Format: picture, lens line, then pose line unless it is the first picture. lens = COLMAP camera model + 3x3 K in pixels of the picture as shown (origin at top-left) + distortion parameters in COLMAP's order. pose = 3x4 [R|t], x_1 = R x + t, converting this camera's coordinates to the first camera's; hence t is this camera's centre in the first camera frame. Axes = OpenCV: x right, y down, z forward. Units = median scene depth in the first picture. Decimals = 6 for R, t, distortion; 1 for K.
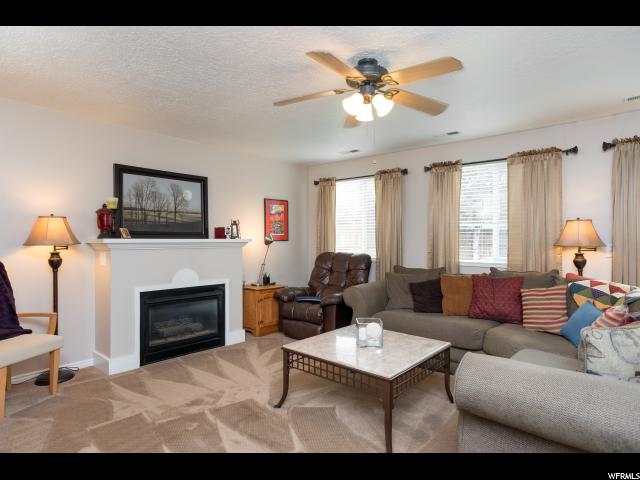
lens RADIAL K [[362.2, 0, 318.5], [0, 362.2, 240.5], [0, 0, 1]] dist [-0.054728, 0.053625]
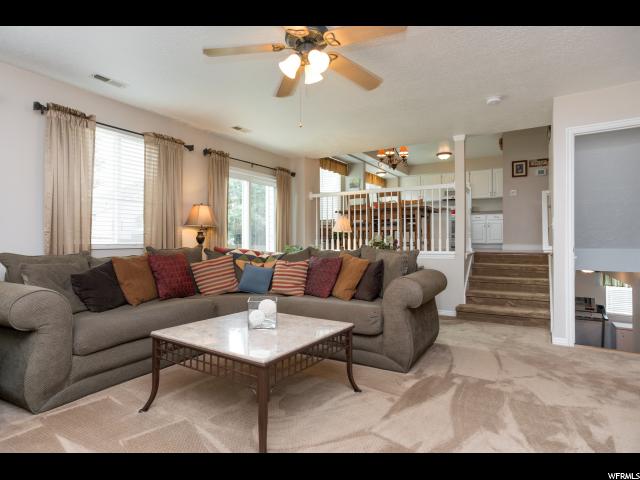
lens RADIAL K [[362.2, 0, 318.5], [0, 362.2, 240.5], [0, 0, 1]] dist [-0.054728, 0.053625]
pose [[-0.147702, -0.002924, 0.989028, -0.564790], [-0.000235, 0.999996, 0.002922, 0.061296], [-0.989032, 0.000199, -0.147702, 0.762066]]
